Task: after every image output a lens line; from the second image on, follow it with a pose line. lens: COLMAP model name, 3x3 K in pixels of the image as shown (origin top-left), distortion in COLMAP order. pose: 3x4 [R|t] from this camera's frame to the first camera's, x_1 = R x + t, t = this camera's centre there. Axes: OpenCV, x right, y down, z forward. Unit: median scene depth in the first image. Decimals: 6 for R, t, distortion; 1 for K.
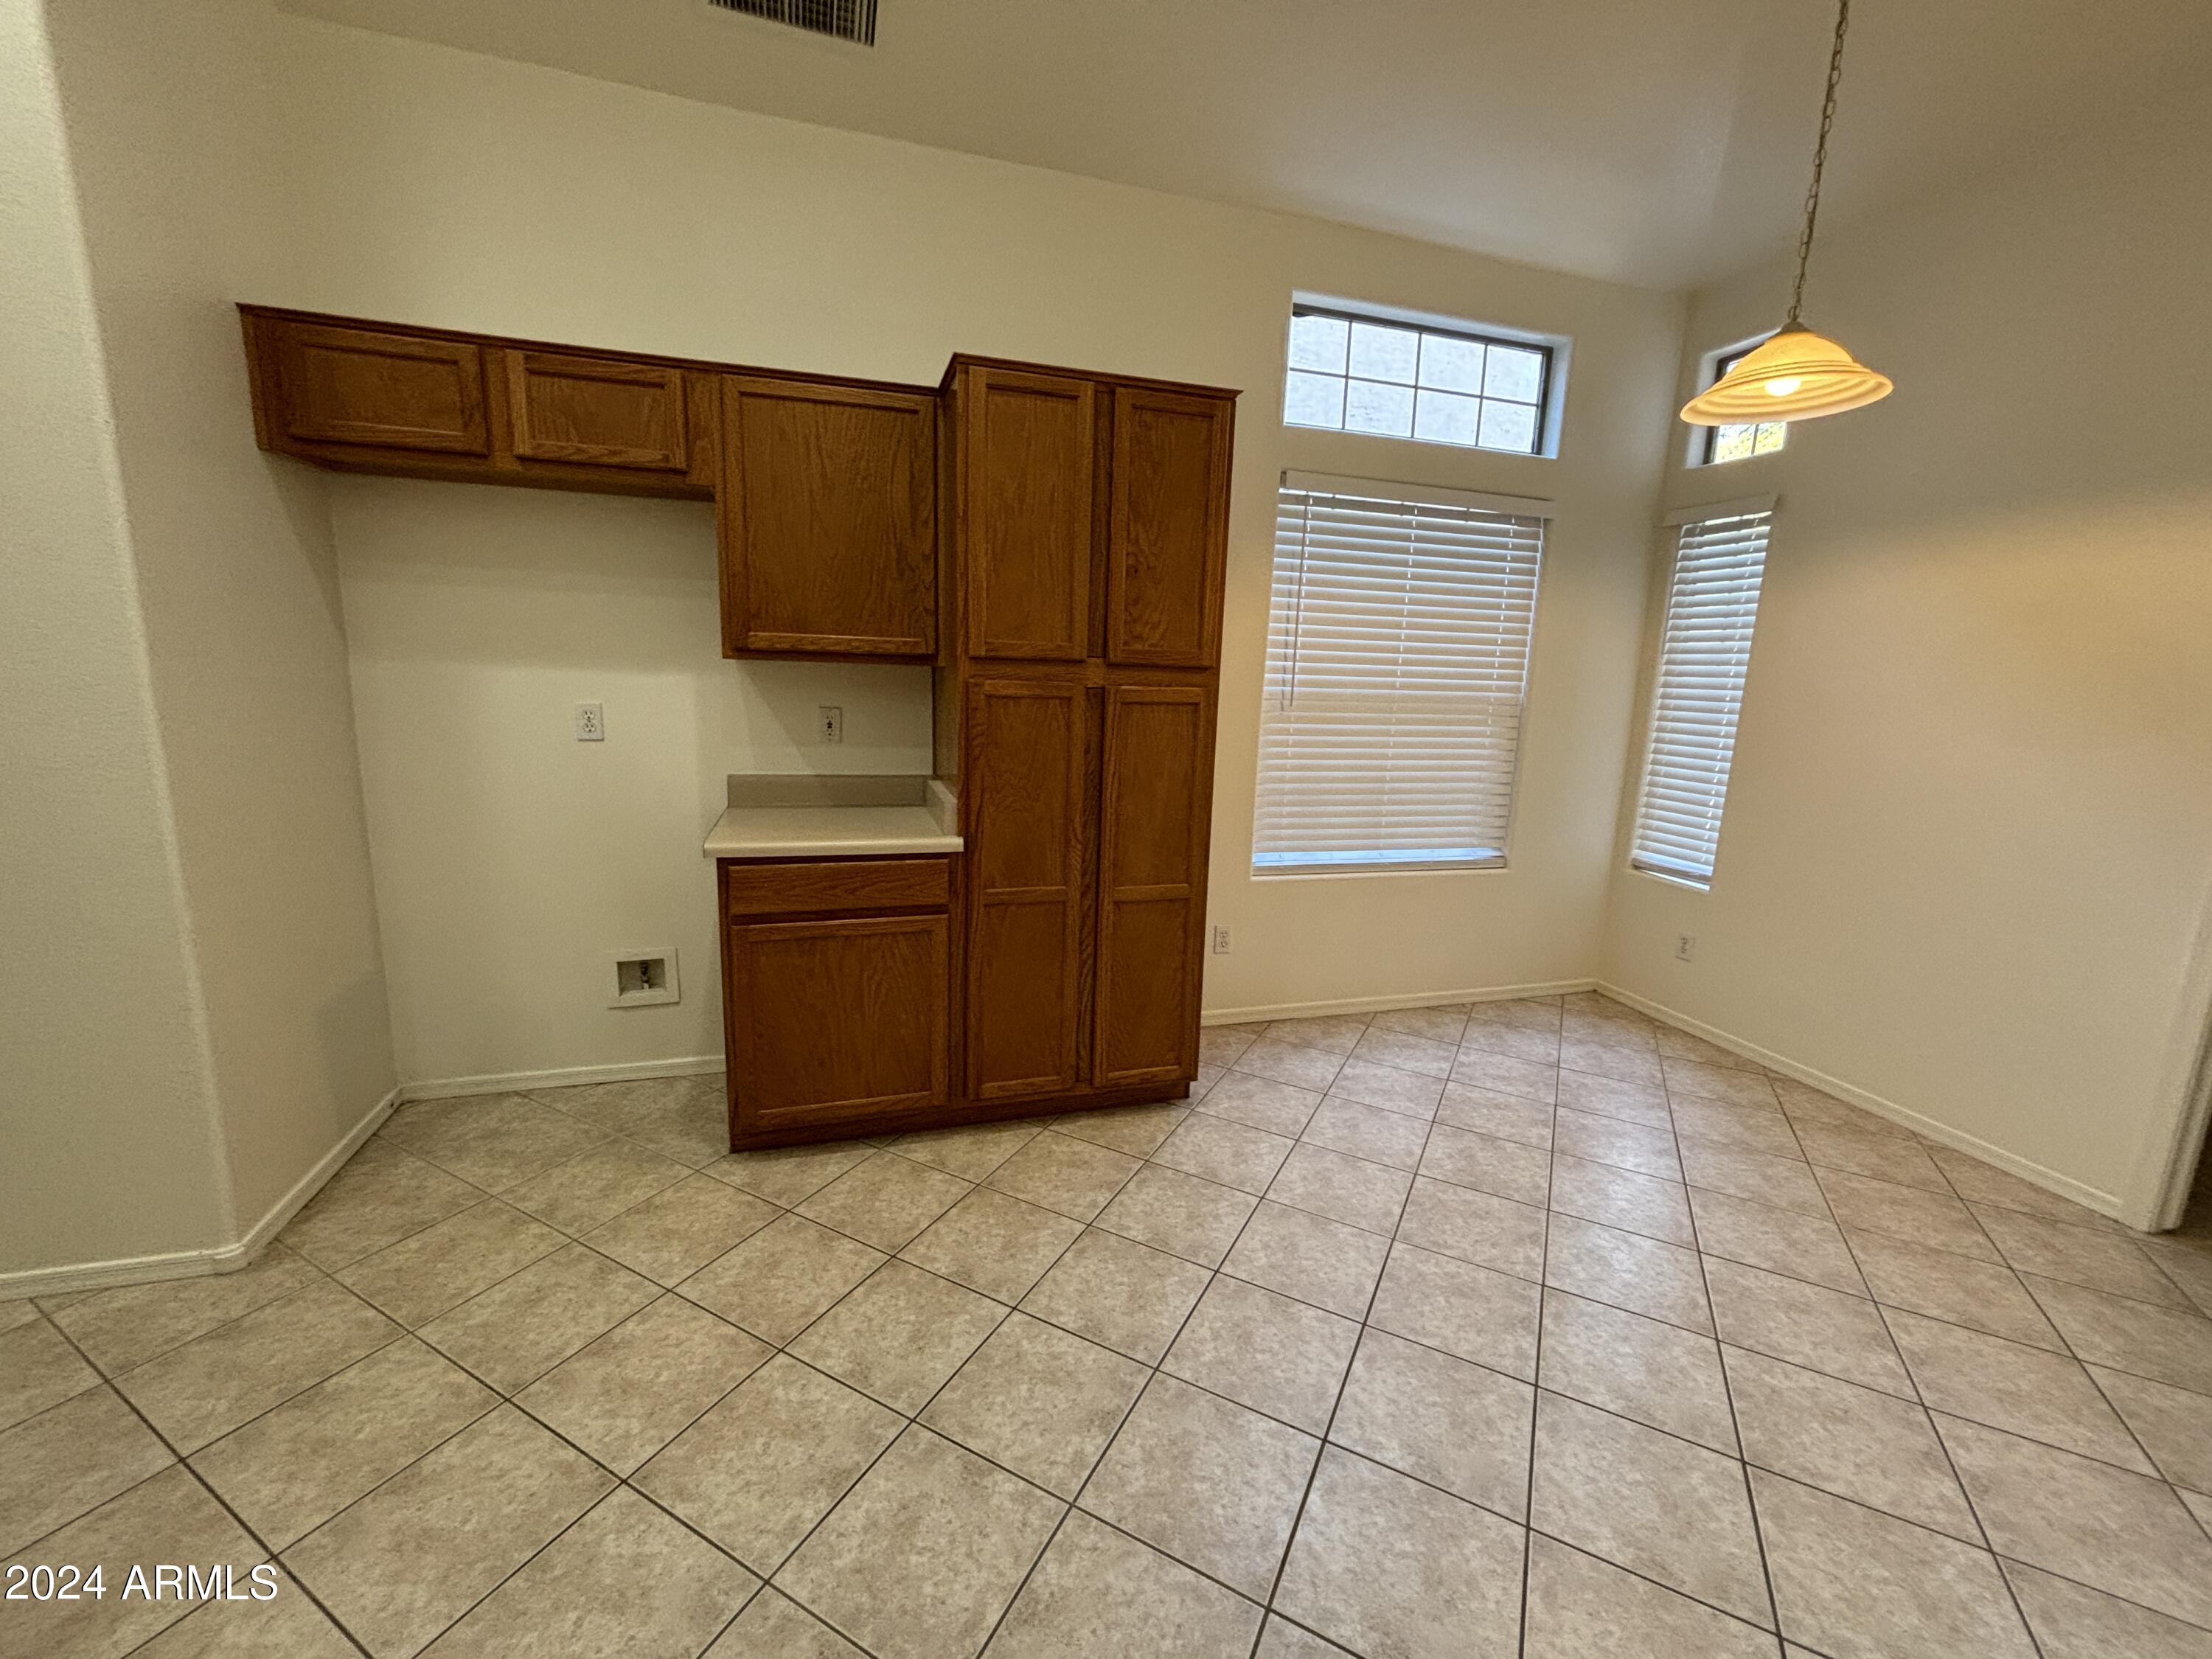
lens RADIAL K [[887.7, 0, 1101.4], [0, 887.7, 831.7], [0, 0, 1]] dist [0.000459, -0.000253]
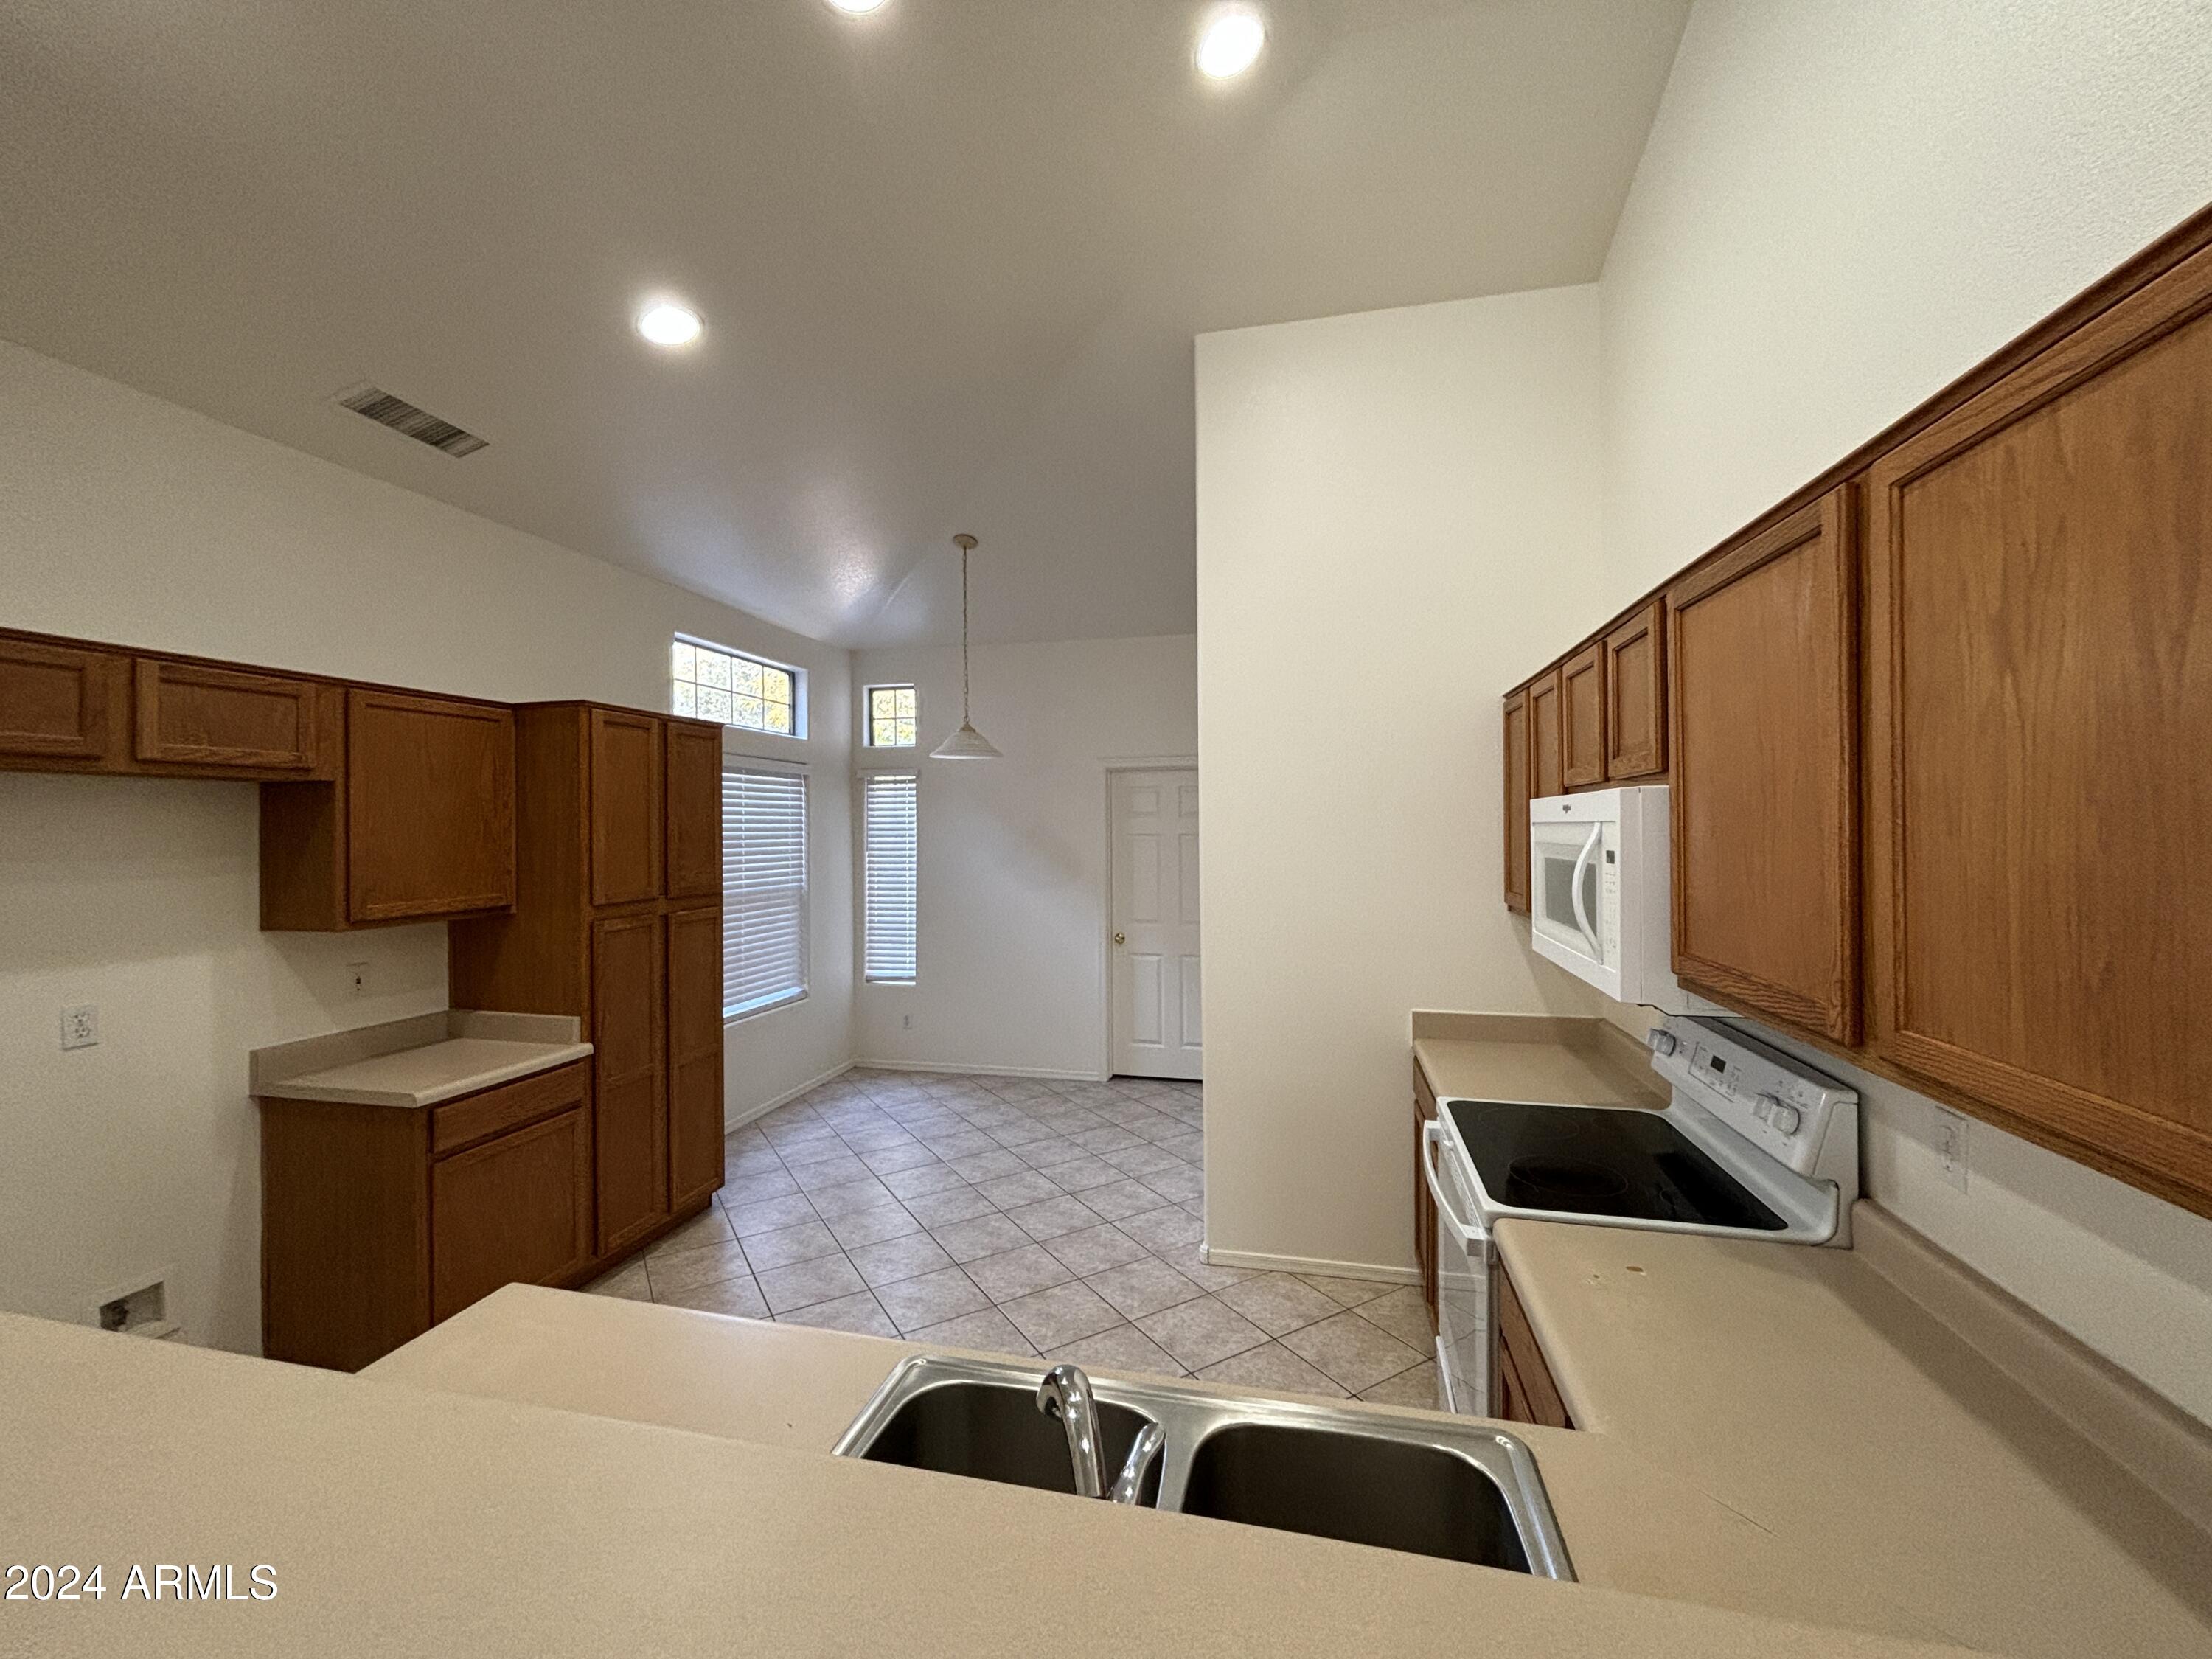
lens RADIAL K [[887.7, 0, 1101.4], [0, 887.7, 831.7], [0, 0, 1]] dist [0.000459, -0.000253]
pose [[0.503844, -0.041736, 0.862786, -0.811487], [0.183830, 0.981132, -0.059890, -0.074276], [-0.844007, 0.188781, 0.502010, -0.314130]]
